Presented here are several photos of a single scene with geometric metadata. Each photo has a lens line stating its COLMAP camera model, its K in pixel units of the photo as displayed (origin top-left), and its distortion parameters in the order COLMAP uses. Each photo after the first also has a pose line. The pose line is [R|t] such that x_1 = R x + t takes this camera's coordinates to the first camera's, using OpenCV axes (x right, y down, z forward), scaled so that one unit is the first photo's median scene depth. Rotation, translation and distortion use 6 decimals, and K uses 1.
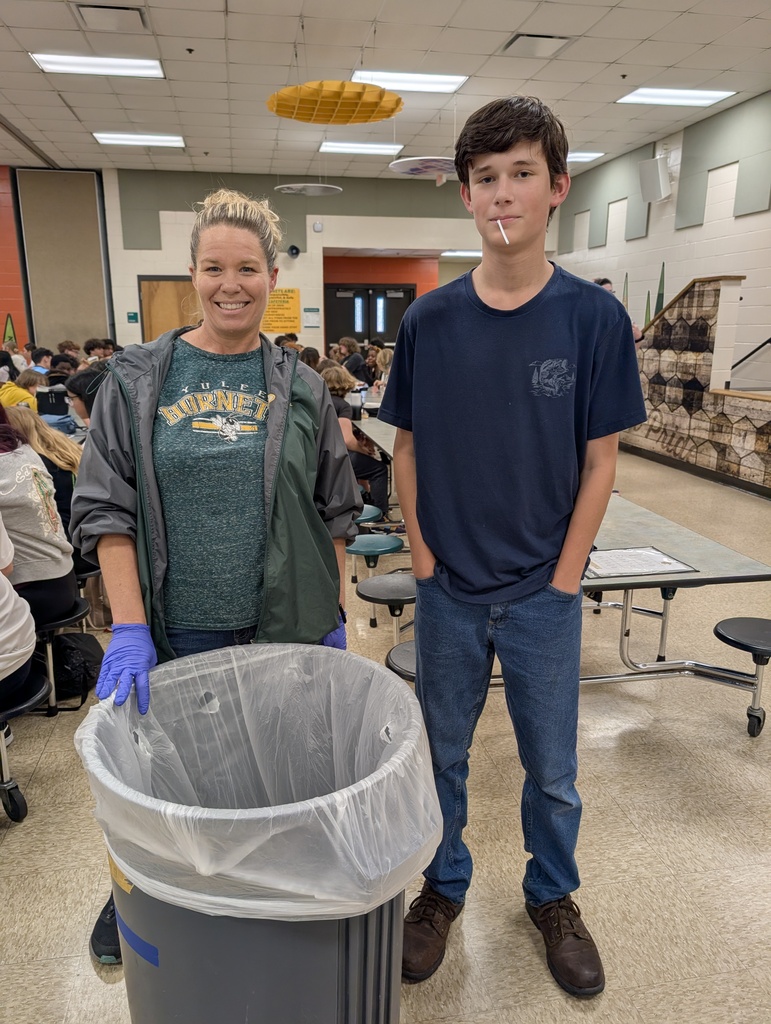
lens RADIAL K [[736.0, 0, 382.8], [0, 736.0, 510.8], [0, 0, 1]] dist [0.009251, -0.018290]
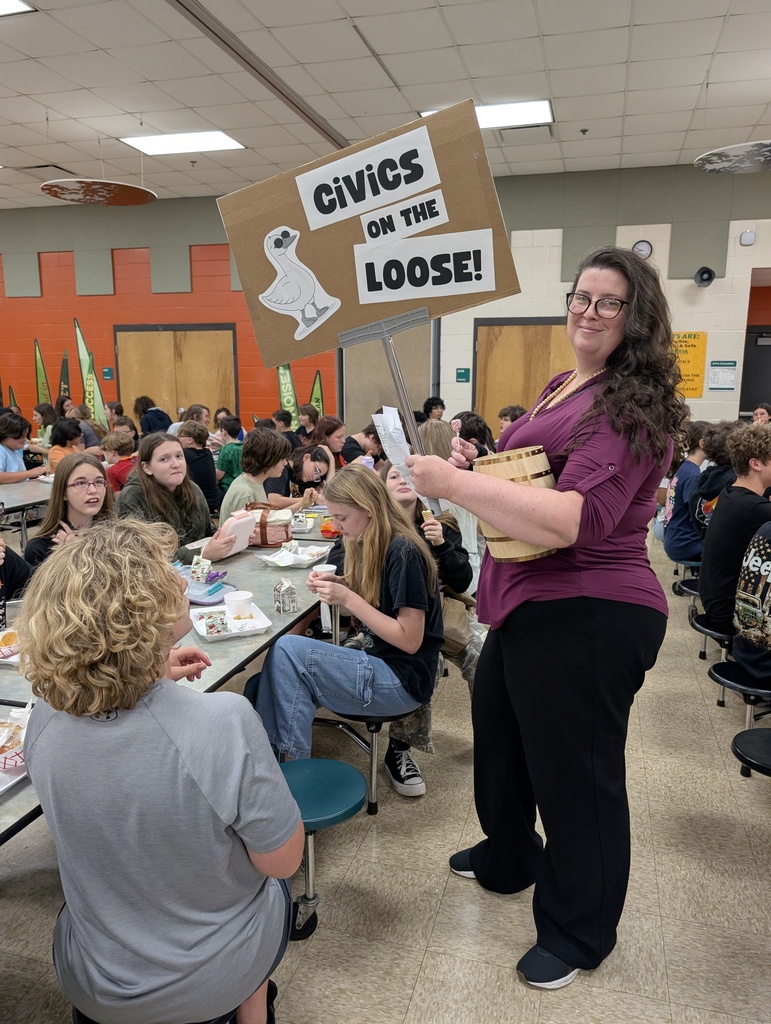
lens RADIAL K [[736.0, 0, 388.4], [0, 736.0, 512.3], [0, 0, 1]] dist [0.009251, -0.018290]
pose [[0.890211, 0.082460, -0.448024, -0.062185], [-0.115968, 0.992101, -0.047826, -0.080751], [0.440541, 0.094532, 0.892741, 0.317307]]
